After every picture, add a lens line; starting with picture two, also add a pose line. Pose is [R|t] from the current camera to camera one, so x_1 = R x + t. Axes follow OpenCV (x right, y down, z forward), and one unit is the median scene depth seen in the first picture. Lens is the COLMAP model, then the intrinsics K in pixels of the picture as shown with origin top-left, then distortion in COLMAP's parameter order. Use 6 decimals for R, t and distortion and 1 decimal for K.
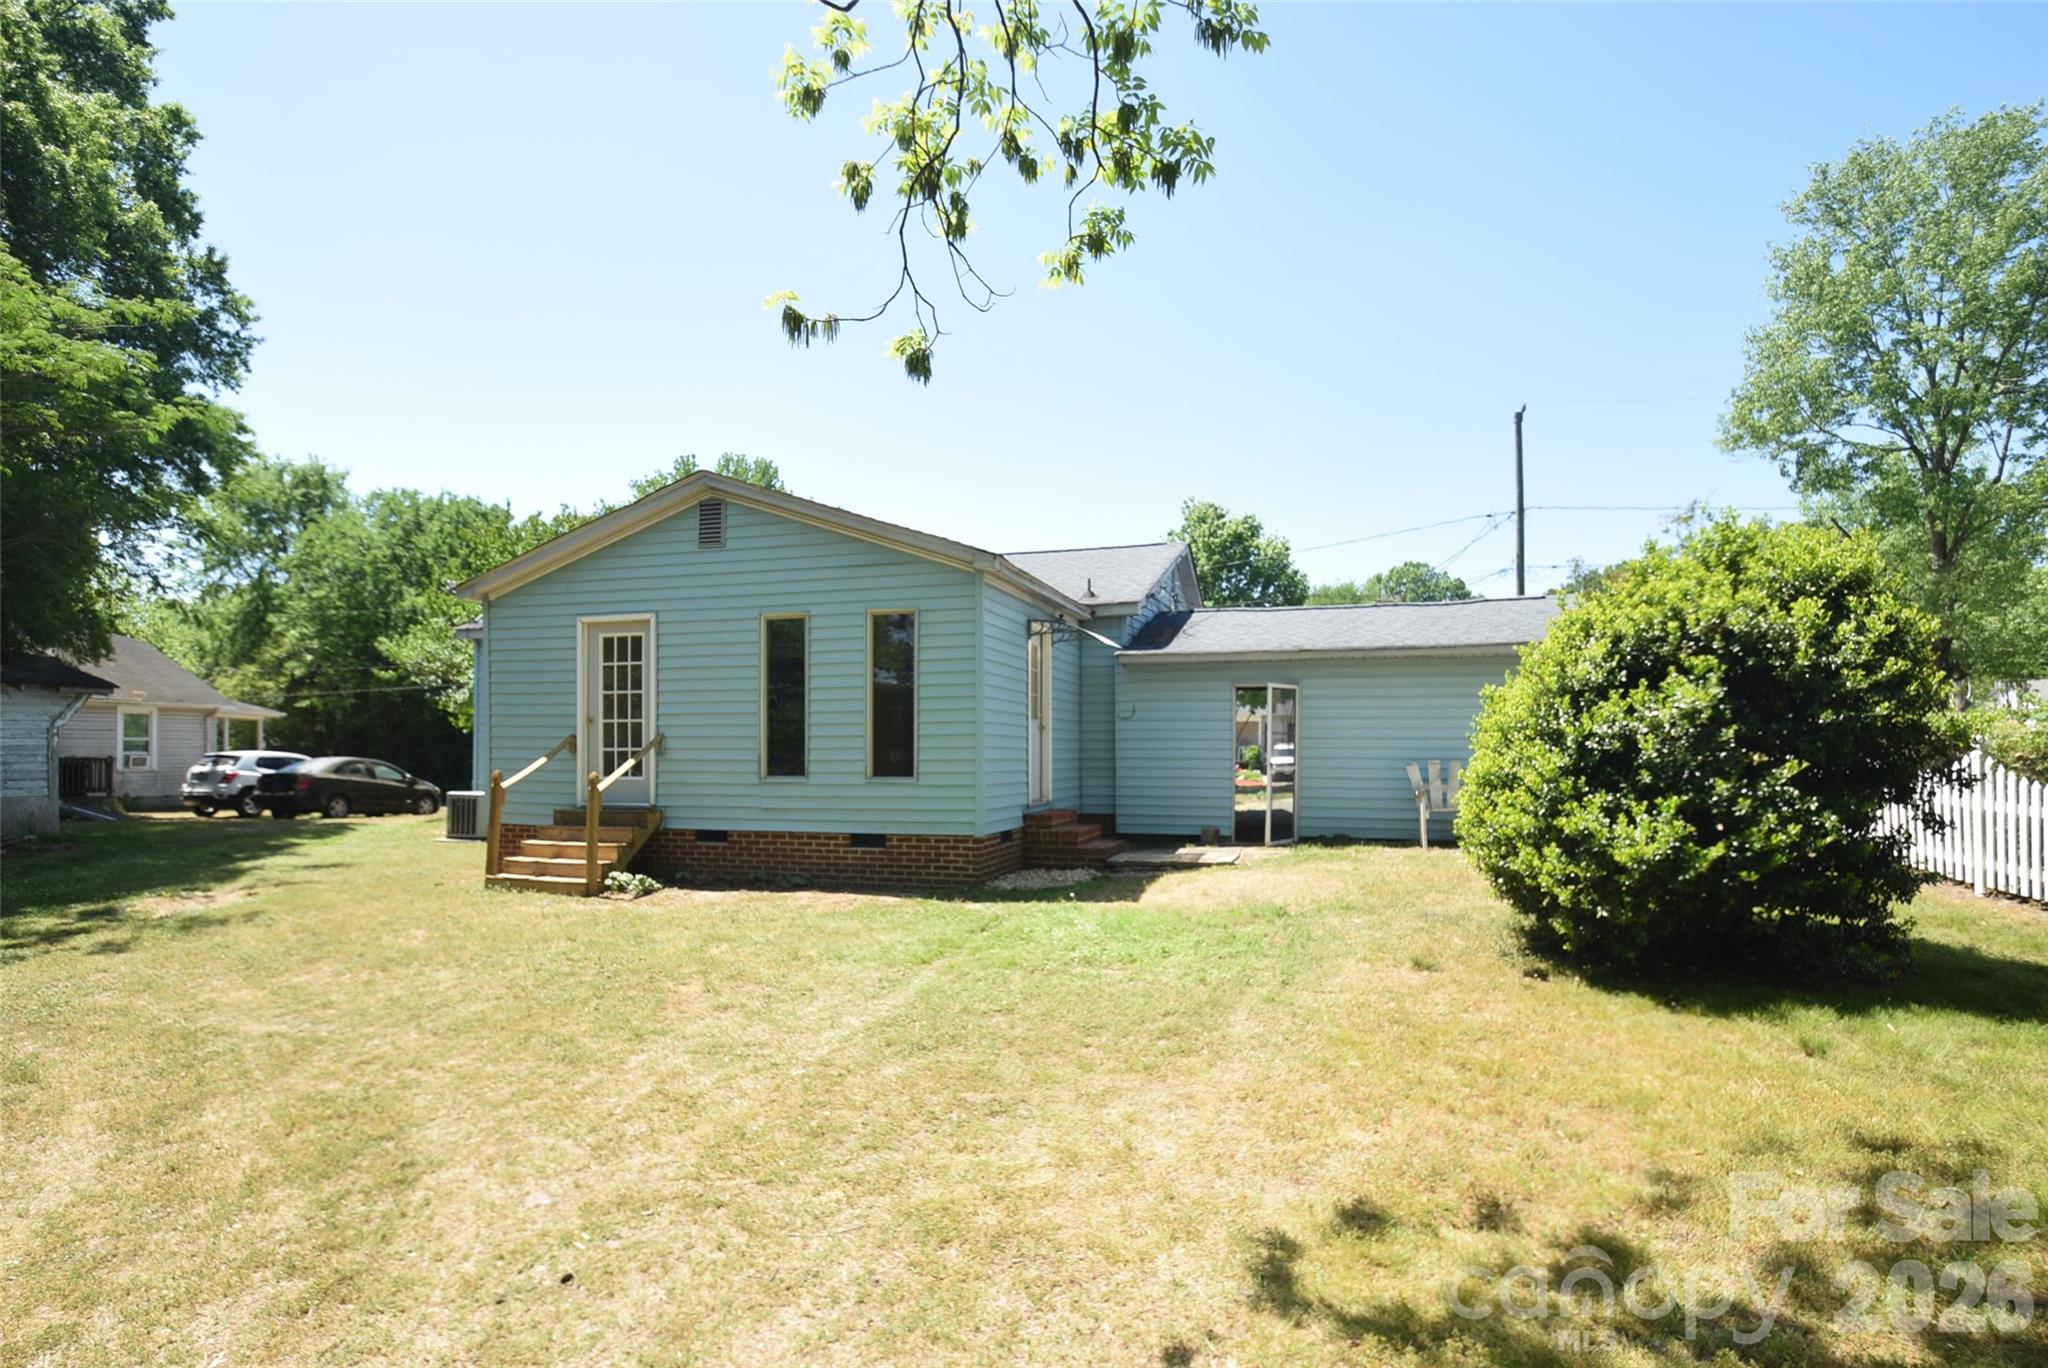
lens RADIAL K [[1100.3, 0, 1024.0], [0, 1100.3, 684.0], [0, 0, 1]] dist [-0.002790, -0.000568]
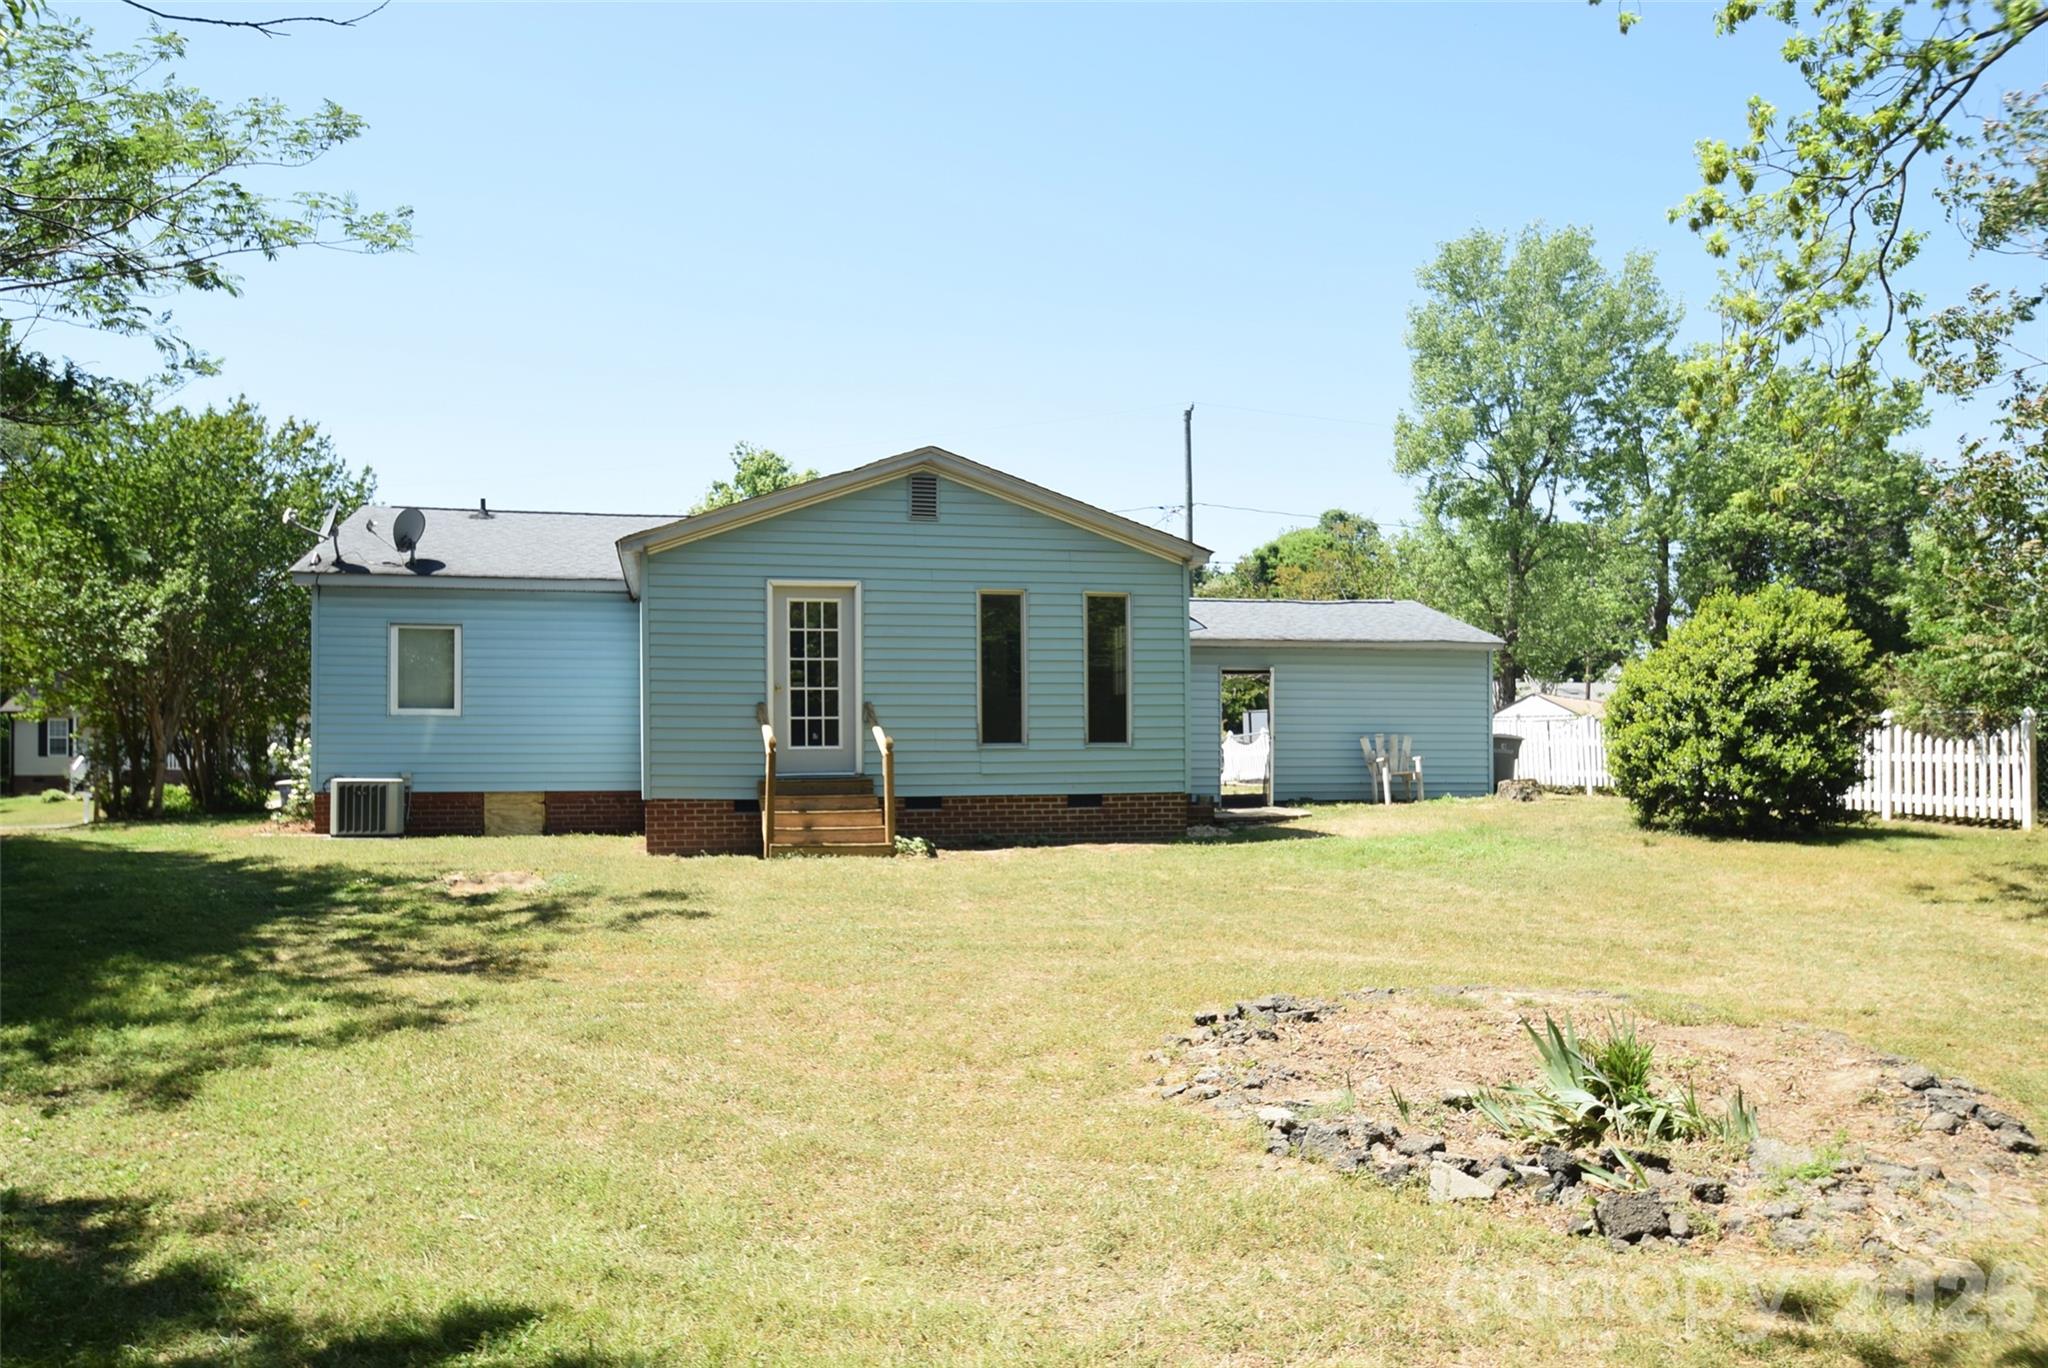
lens RADIAL K [[1413.7, 0, 1024.0], [0, 1413.7, 684.0], [0, 0, 1]] dist [-0.088659, -0.000790]
pose [[0.867806, 0.020653, 0.496474, -0.866584], [-0.026221, 0.999647, 0.004249, 0.020197], [-0.496211, -0.016706, 0.868041, -0.188991]]
